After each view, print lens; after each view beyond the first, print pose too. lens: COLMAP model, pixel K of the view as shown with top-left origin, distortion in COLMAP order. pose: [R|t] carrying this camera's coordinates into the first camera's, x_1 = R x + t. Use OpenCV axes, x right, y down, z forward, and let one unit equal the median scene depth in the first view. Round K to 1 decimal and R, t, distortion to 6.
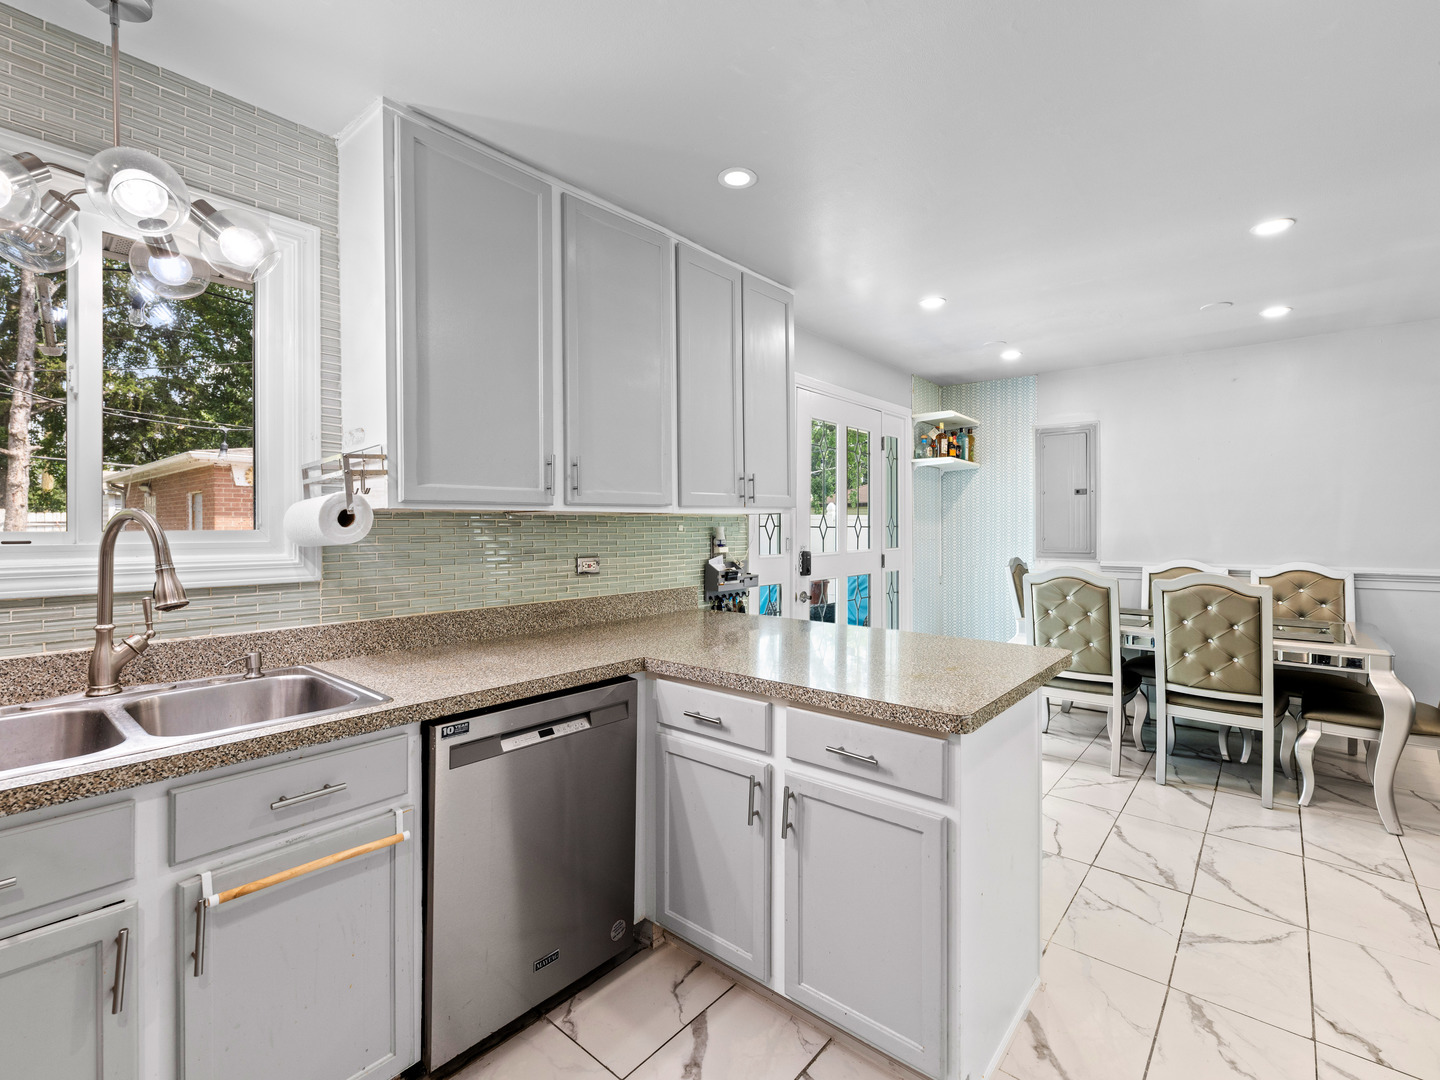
lens RADIAL K [[660.8, 0, 726.8], [0, 660.8, 512.3], [0, 0, 1]] dist [0.000547, -0.002019]
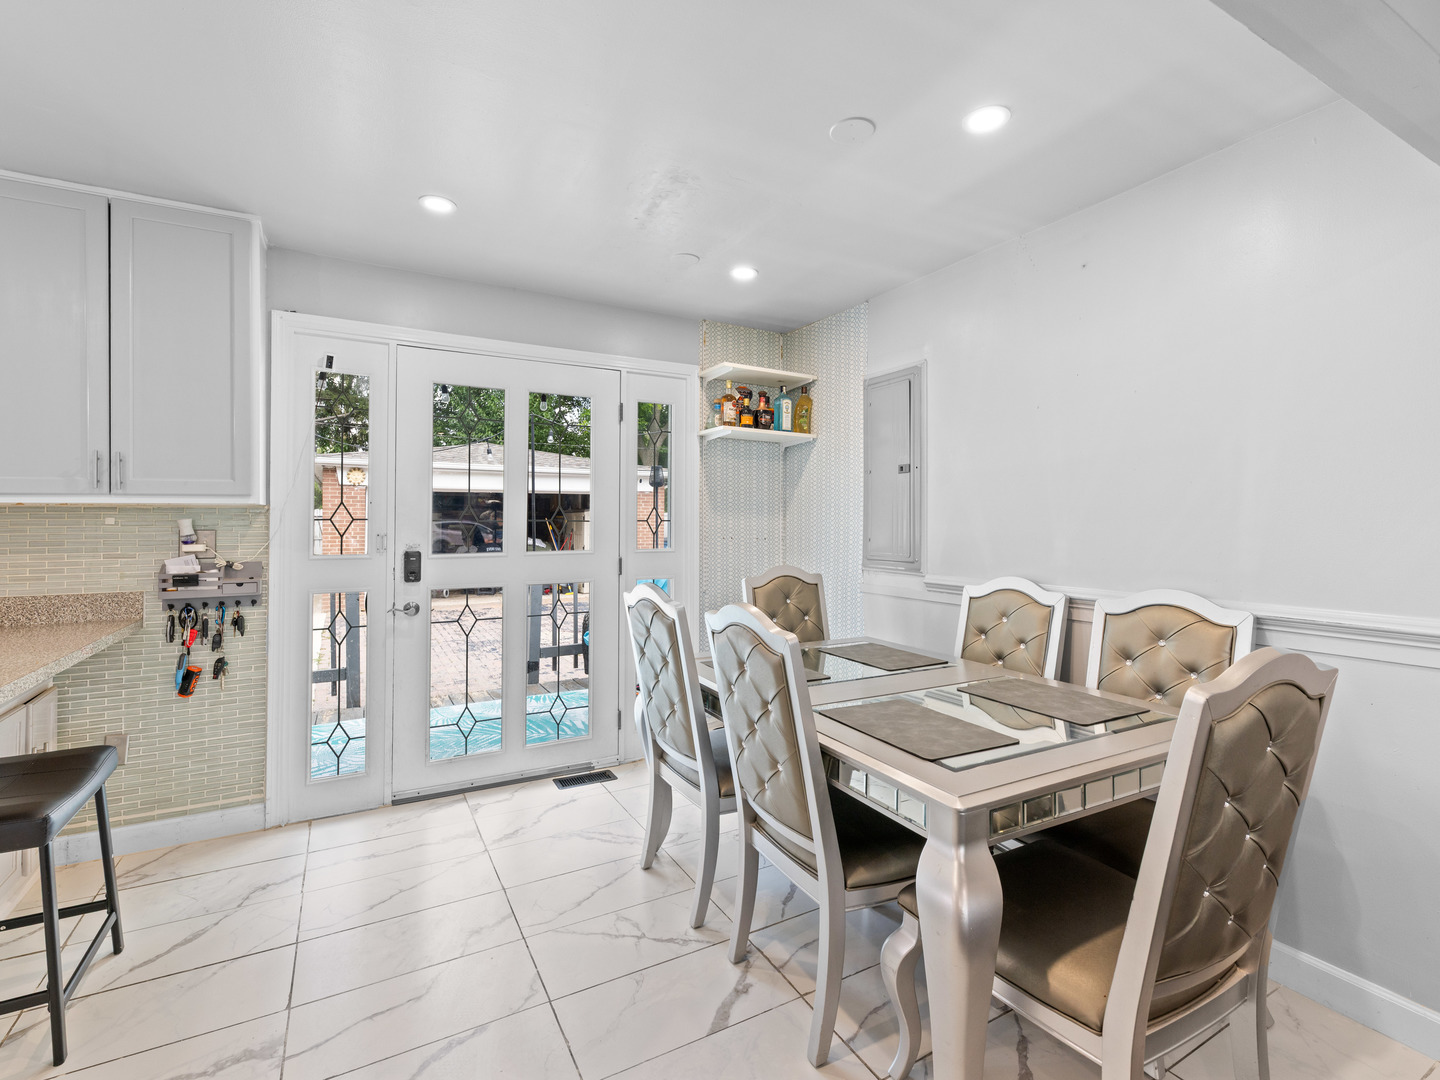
lens RADIAL K [[660.8, 0, 728.2], [0, 660.8, 517.3], [0, 0, 1]] dist [0.000547, -0.002019]
pose [[0.938180, 0.001474, -0.346145, 0.750040], [0.004098, 0.999874, 0.015365, 0.007973], [0.346124, -0.015834, 0.938055, 0.397537]]
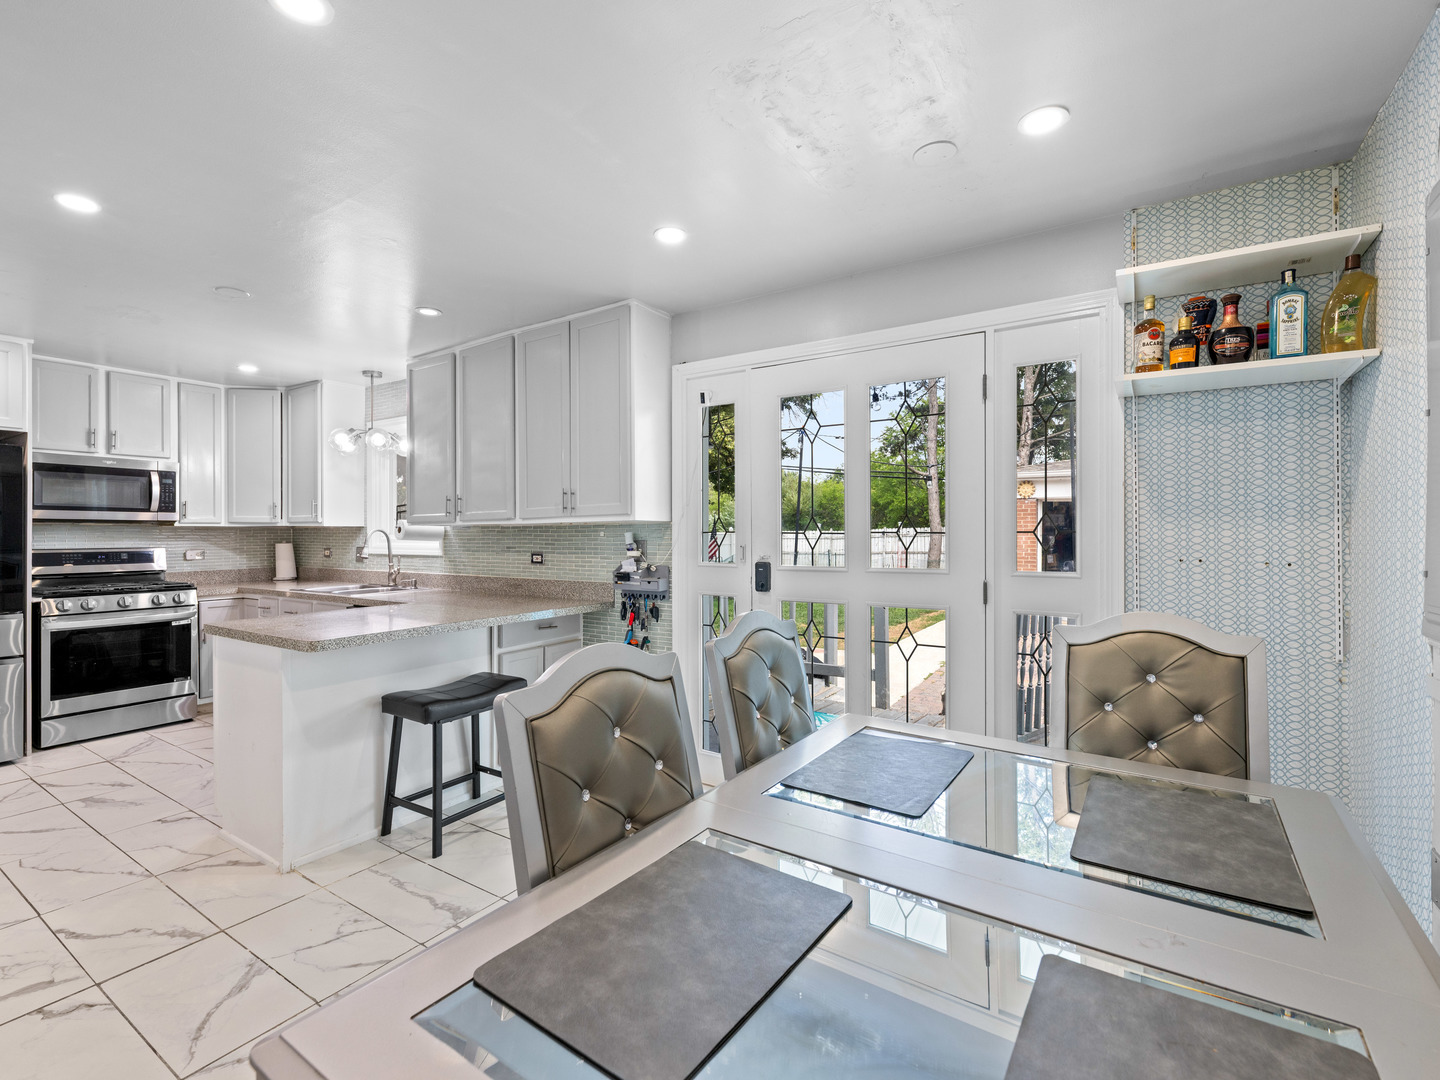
lens RADIAL K [[660.8, 0, 716.3], [0, 660.8, 536.7], [0, 0, 1]] dist [0.000547, -0.002019]
pose [[0.119958, 0.006098, -0.992760, 0.940055], [0.023373, 0.999687, 0.008965, 0.018193], [0.992504, -0.024279, 0.119778, 0.851476]]
